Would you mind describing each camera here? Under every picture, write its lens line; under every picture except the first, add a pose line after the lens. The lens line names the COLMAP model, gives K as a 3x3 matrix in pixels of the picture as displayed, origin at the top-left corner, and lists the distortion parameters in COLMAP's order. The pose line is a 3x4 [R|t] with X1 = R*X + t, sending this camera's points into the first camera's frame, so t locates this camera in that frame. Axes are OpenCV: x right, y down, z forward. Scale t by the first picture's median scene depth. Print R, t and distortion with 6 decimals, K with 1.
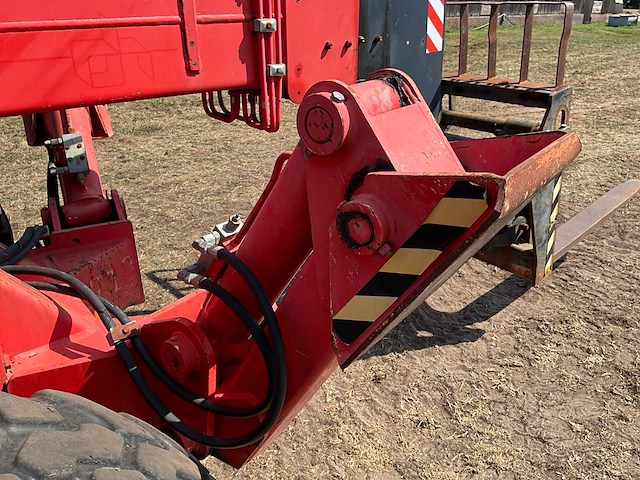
lens RADIAL K [[551.4, 0, 320.0], [0, 551.4, 240.0], [0, 0, 1]] dist [0.101174, -0.207974]
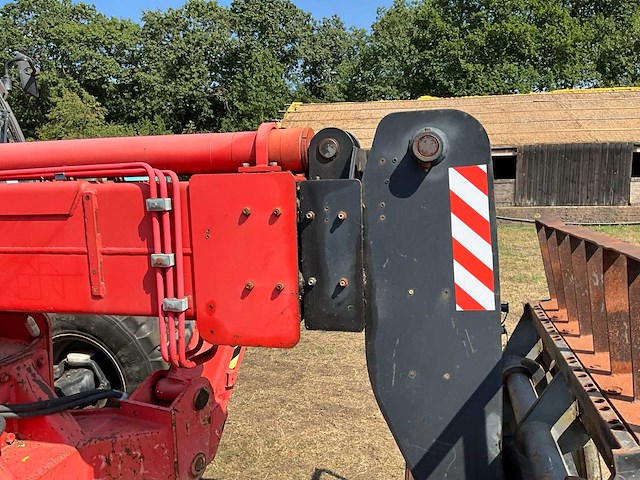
lens RADIAL K [[572.3, 0, 320.0], [0, 572.3, 240.0], [0, 0, 1]] dist [-0.007369, 0.009640]
pose [[0.594030, 0.090545, -0.799331, 0.755929], [-0.300338, 0.946758, -0.115954, -0.345544], [0.746274, 0.308950, 0.589597, 0.549538]]
